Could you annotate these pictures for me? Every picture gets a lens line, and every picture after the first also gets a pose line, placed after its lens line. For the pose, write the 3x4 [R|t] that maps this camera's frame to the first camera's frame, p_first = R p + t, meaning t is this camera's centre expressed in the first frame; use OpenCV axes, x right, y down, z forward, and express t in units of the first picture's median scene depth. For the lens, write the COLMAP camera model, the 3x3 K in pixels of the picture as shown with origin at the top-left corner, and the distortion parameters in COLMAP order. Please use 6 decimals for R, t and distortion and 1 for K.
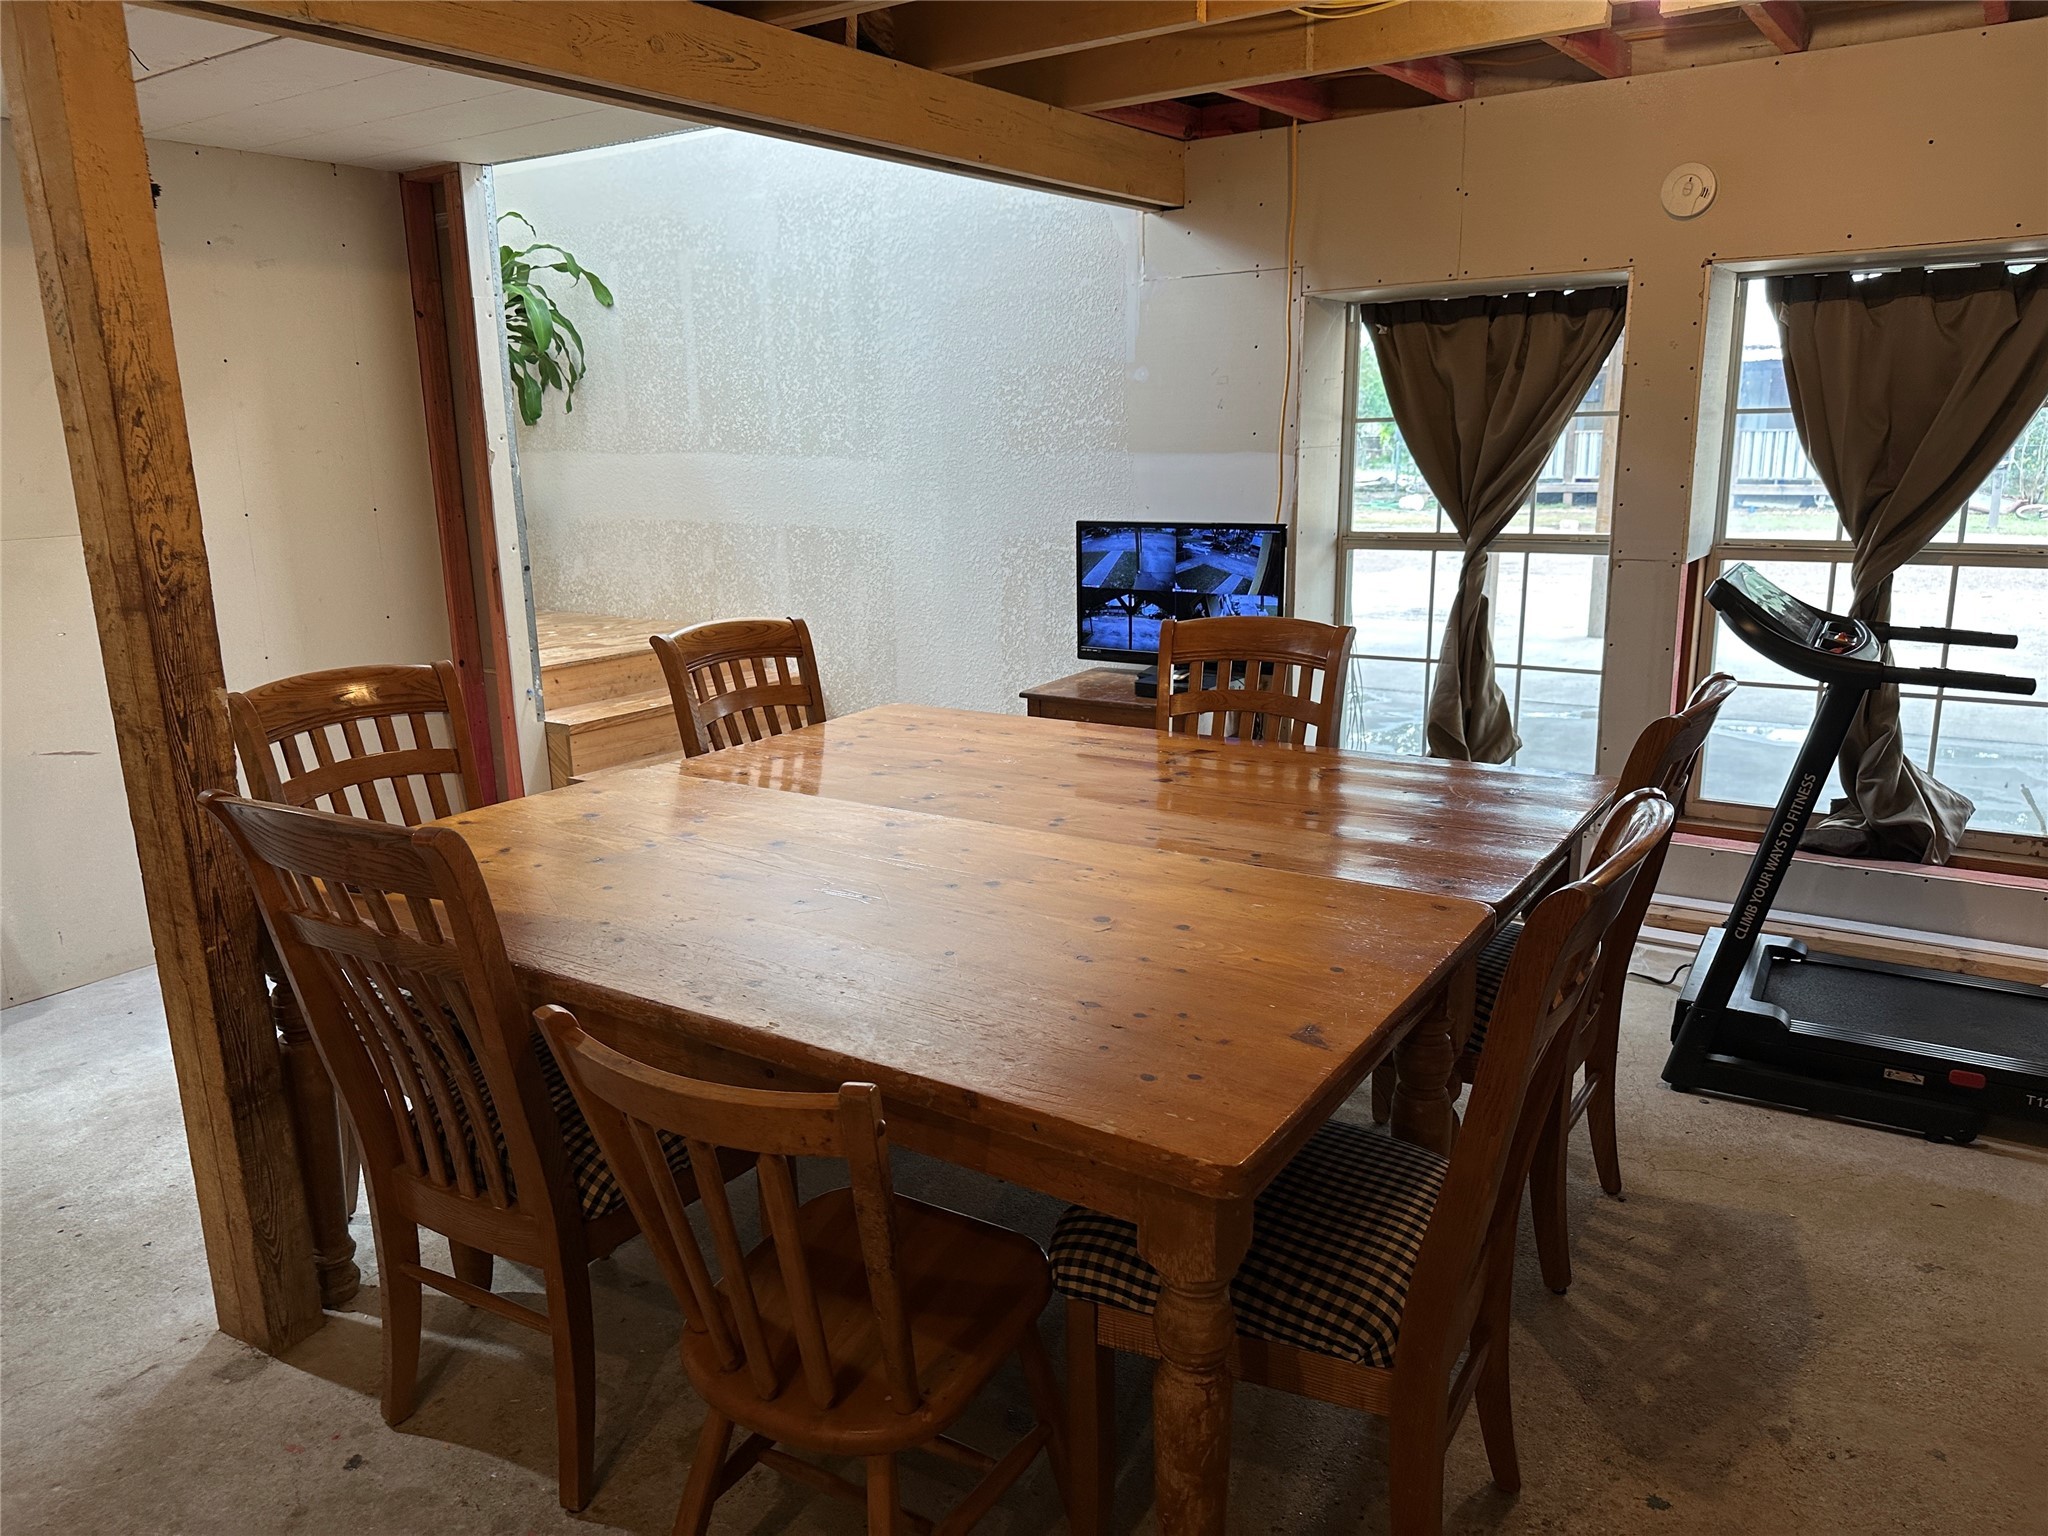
lens RADIAL K [[1418.8, 0, 1024.0], [0, 1418.8, 768.0], [0, 0, 1]] dist [0.127502, -0.171806]
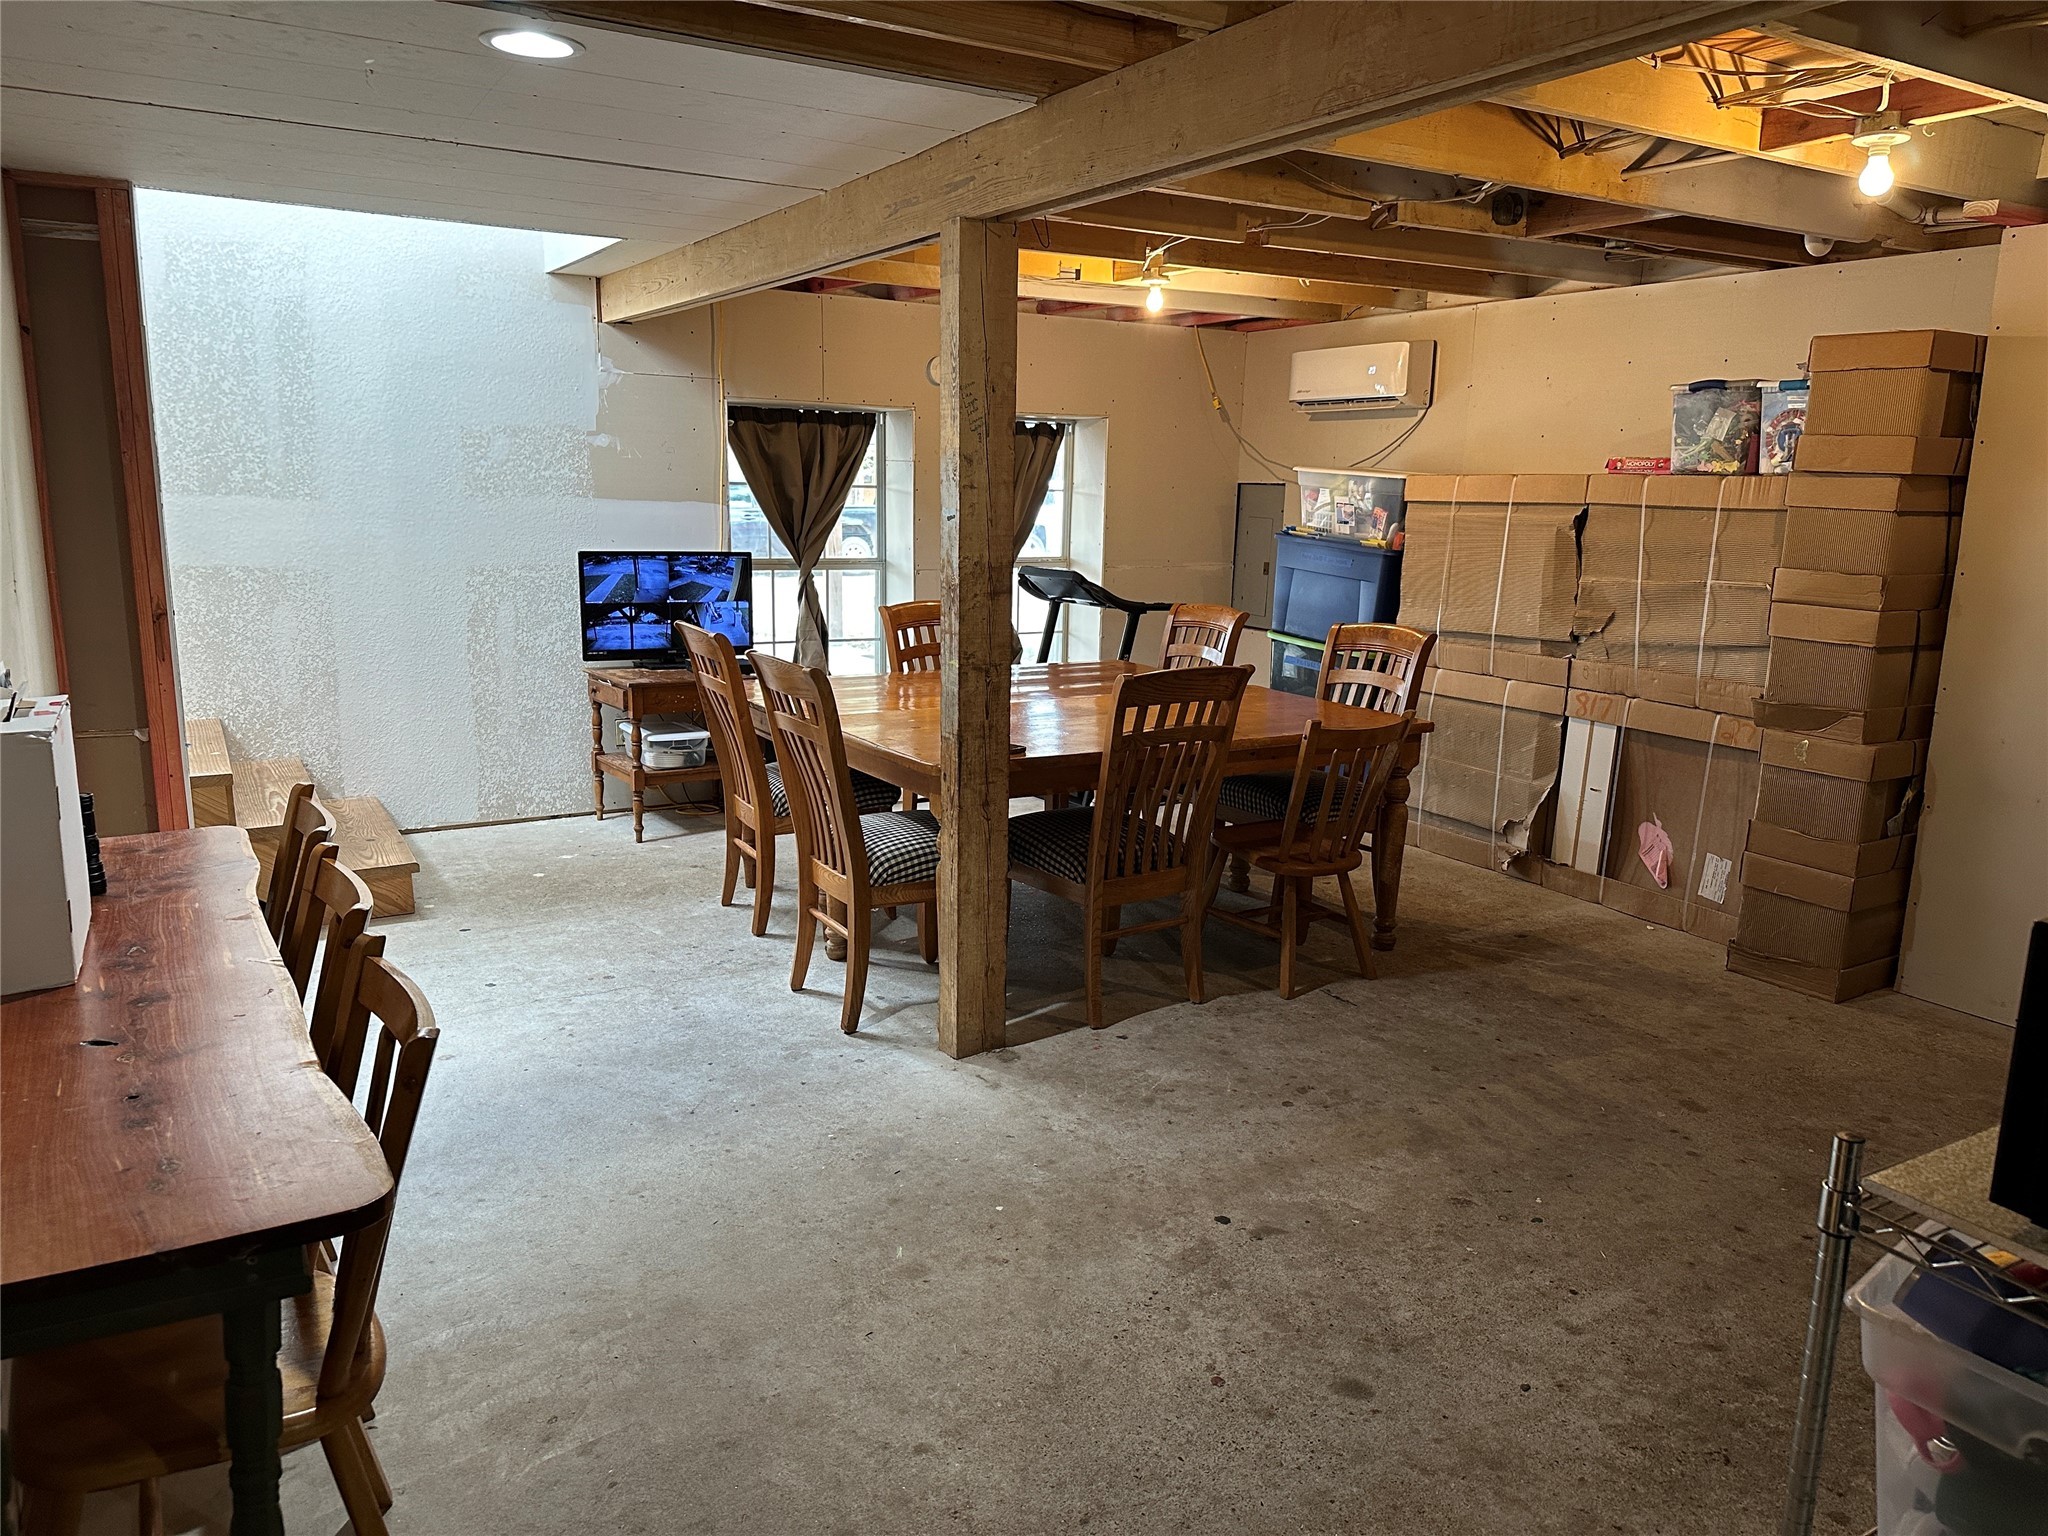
lens RADIAL K [[1482.3, 0, 1028.0], [0, 1482.3, 804.8], [0, 0, 1]] dist [0.001690, -0.102613]
pose [[0.409458, -0.160355, 0.898126, -1.022678], [0.172640, 0.980265, 0.096313, -0.012349], [-0.895846, 0.115616, 0.429061, 0.113876]]
